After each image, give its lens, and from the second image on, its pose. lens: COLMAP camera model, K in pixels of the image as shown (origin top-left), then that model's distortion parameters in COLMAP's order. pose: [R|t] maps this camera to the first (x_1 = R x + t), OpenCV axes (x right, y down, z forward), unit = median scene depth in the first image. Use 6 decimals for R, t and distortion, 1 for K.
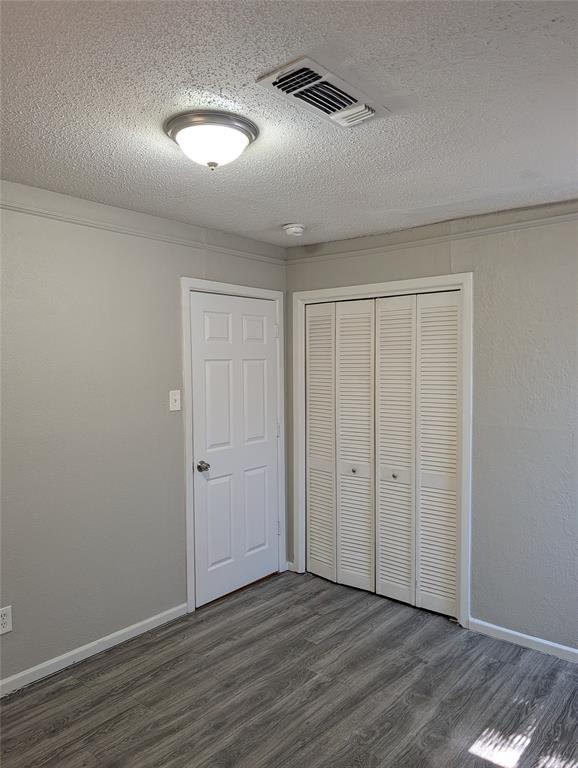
lens RADIAL K [[551.5, 0, 292.2], [0, 551.5, 386.2], [0, 0, 1]] dist [0.005129, -0.015850]
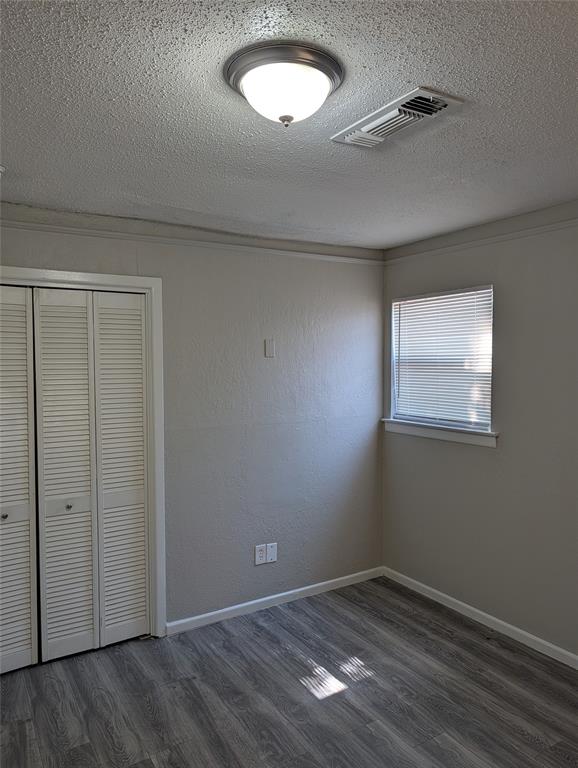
lens RADIAL K [[551.5, 0, 290.2], [0, 551.5, 390.2], [0, 0, 1]] dist [0.005129, -0.015850]
pose [[0.299718, -0.041909, 0.953107, -0.482270], [0.046146, 0.998502, 0.029394, -0.020013], [-0.952911, 0.035172, 0.301203, 0.415770]]
